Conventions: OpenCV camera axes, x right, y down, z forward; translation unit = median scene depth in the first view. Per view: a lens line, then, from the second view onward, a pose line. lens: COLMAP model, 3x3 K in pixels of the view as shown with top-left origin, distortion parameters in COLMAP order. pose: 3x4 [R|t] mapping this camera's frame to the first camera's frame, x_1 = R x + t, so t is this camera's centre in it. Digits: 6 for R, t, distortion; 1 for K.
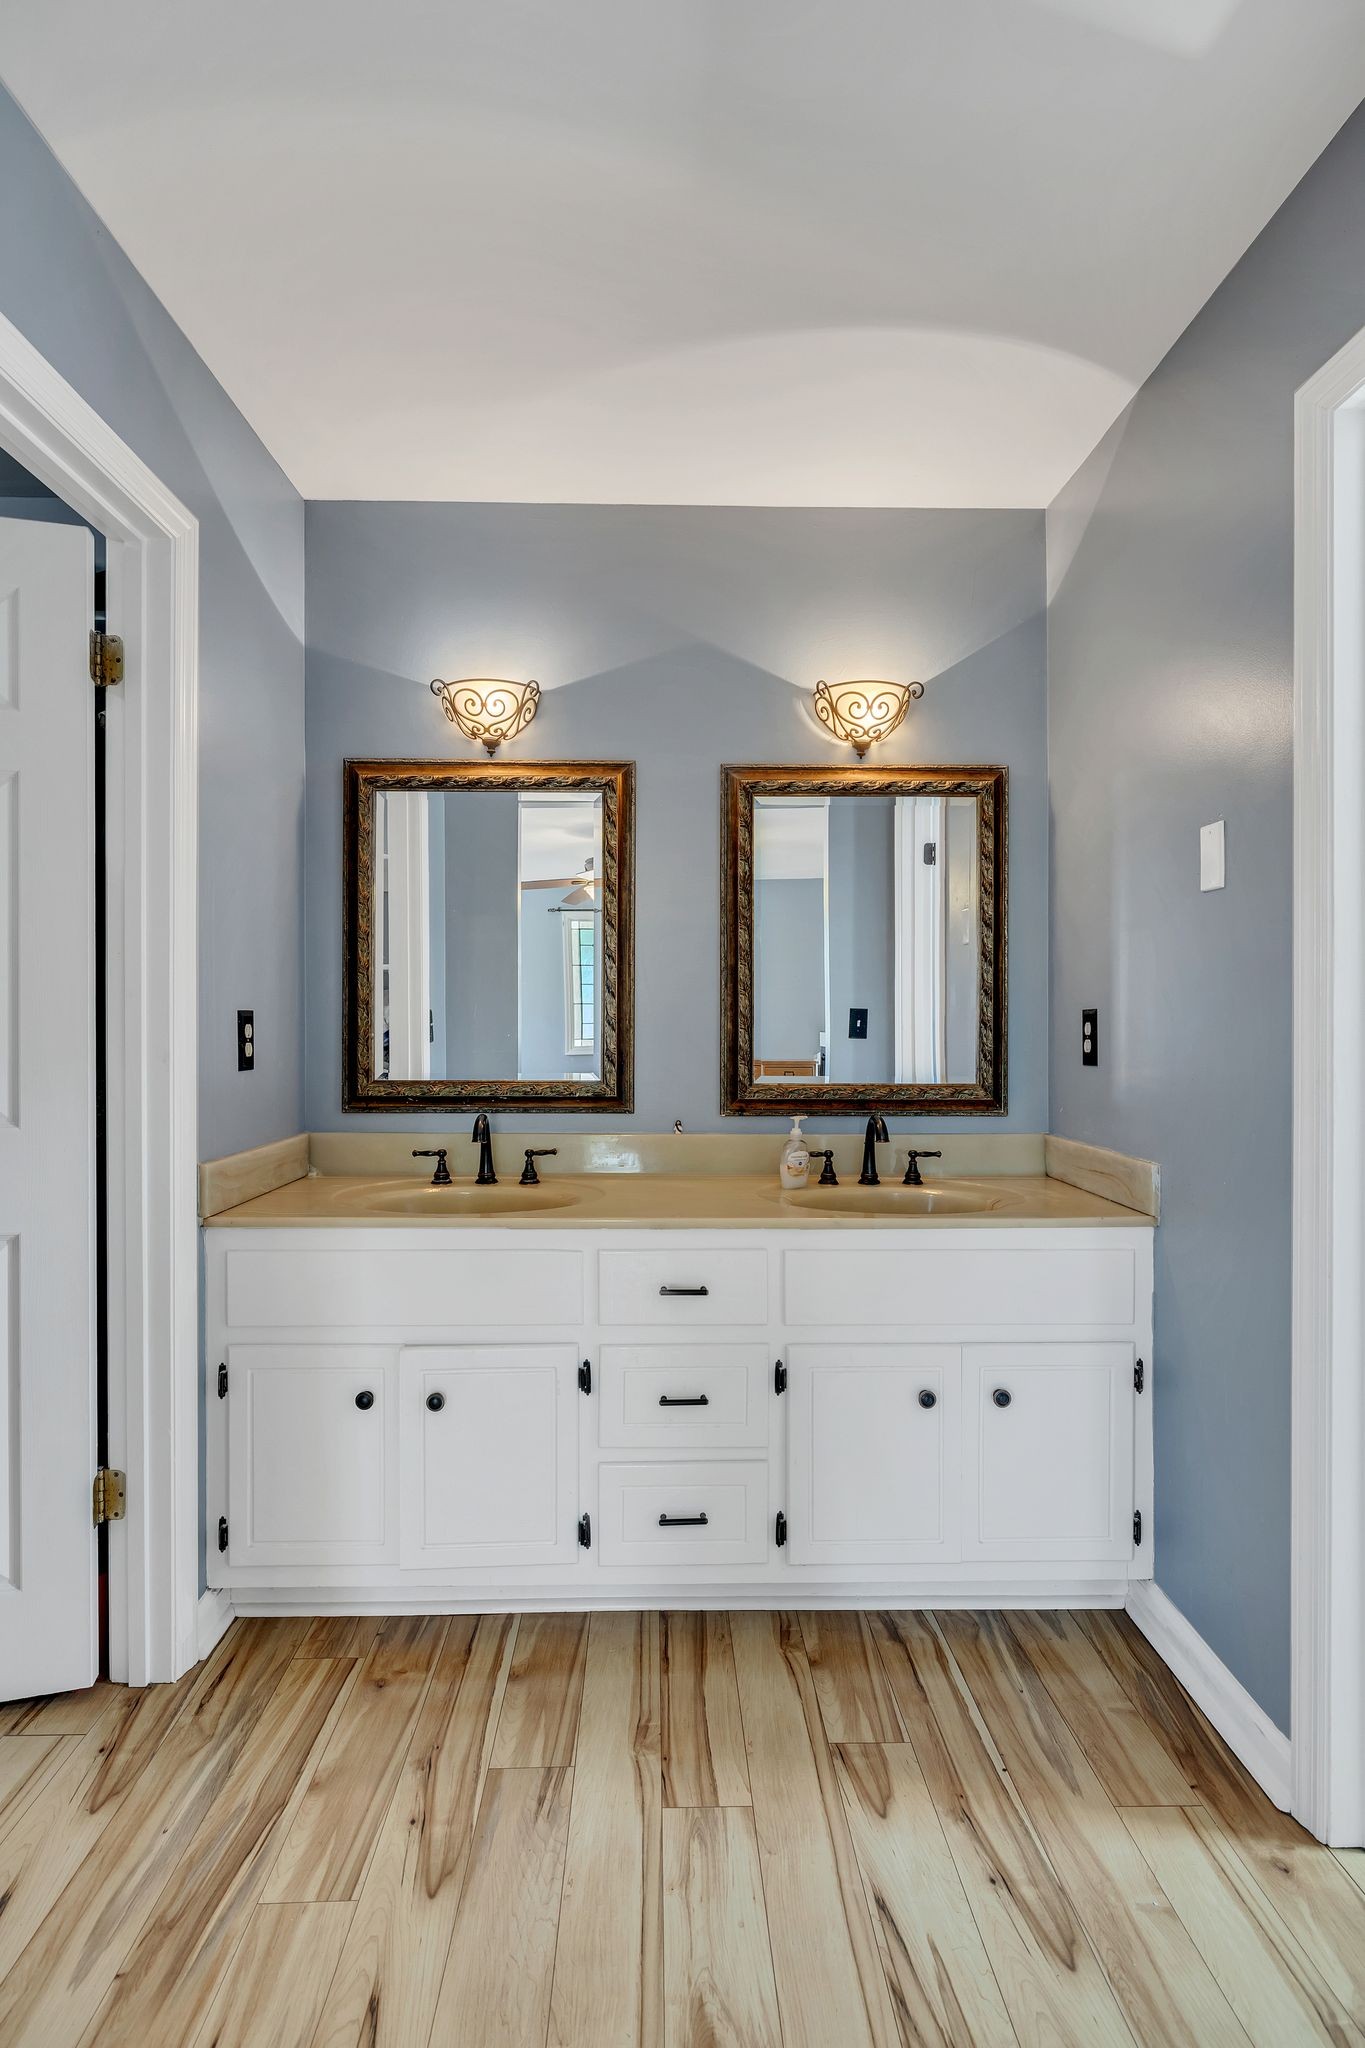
lens RADIAL K [[1014.2, 0, 681.2], [0, 1014.2, 1018.2], [0, 0, 1]] dist [-0.002851, -0.000007]
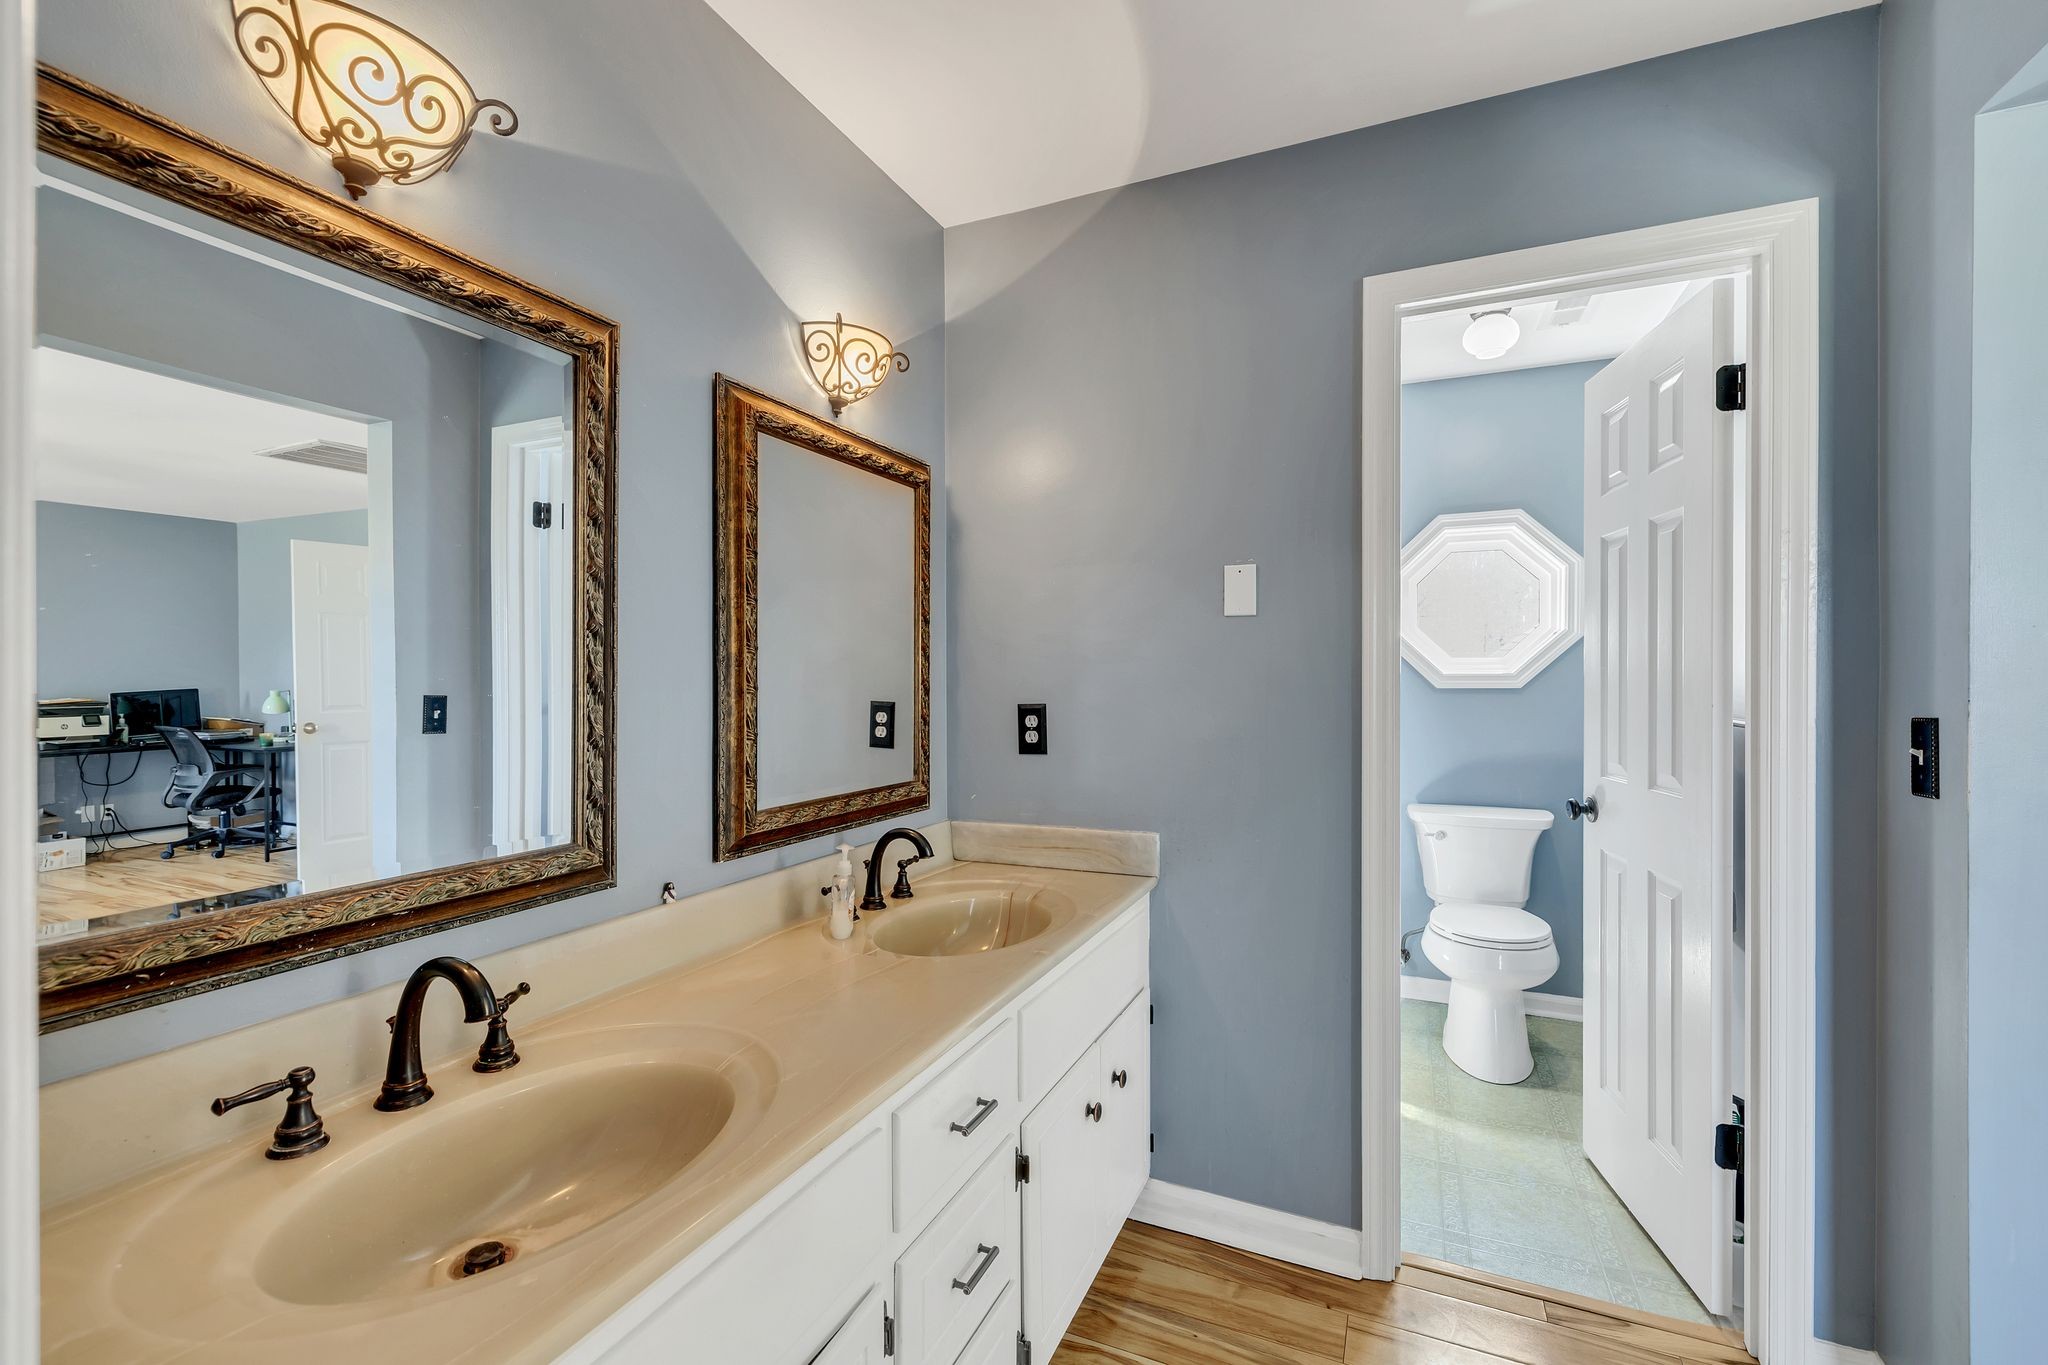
lens RADIAL K [[858.8, 0, 1025.2], [0, 858.8, 681.4], [0, 0, 1]] dist [0.007488, -0.000146]
pose [[0.430145, -0.001776, 0.902758, -0.421417], [0.006081, 0.999981, -0.000930, -0.030557], [-0.902739, 0.005889, 0.430148, 0.551046]]
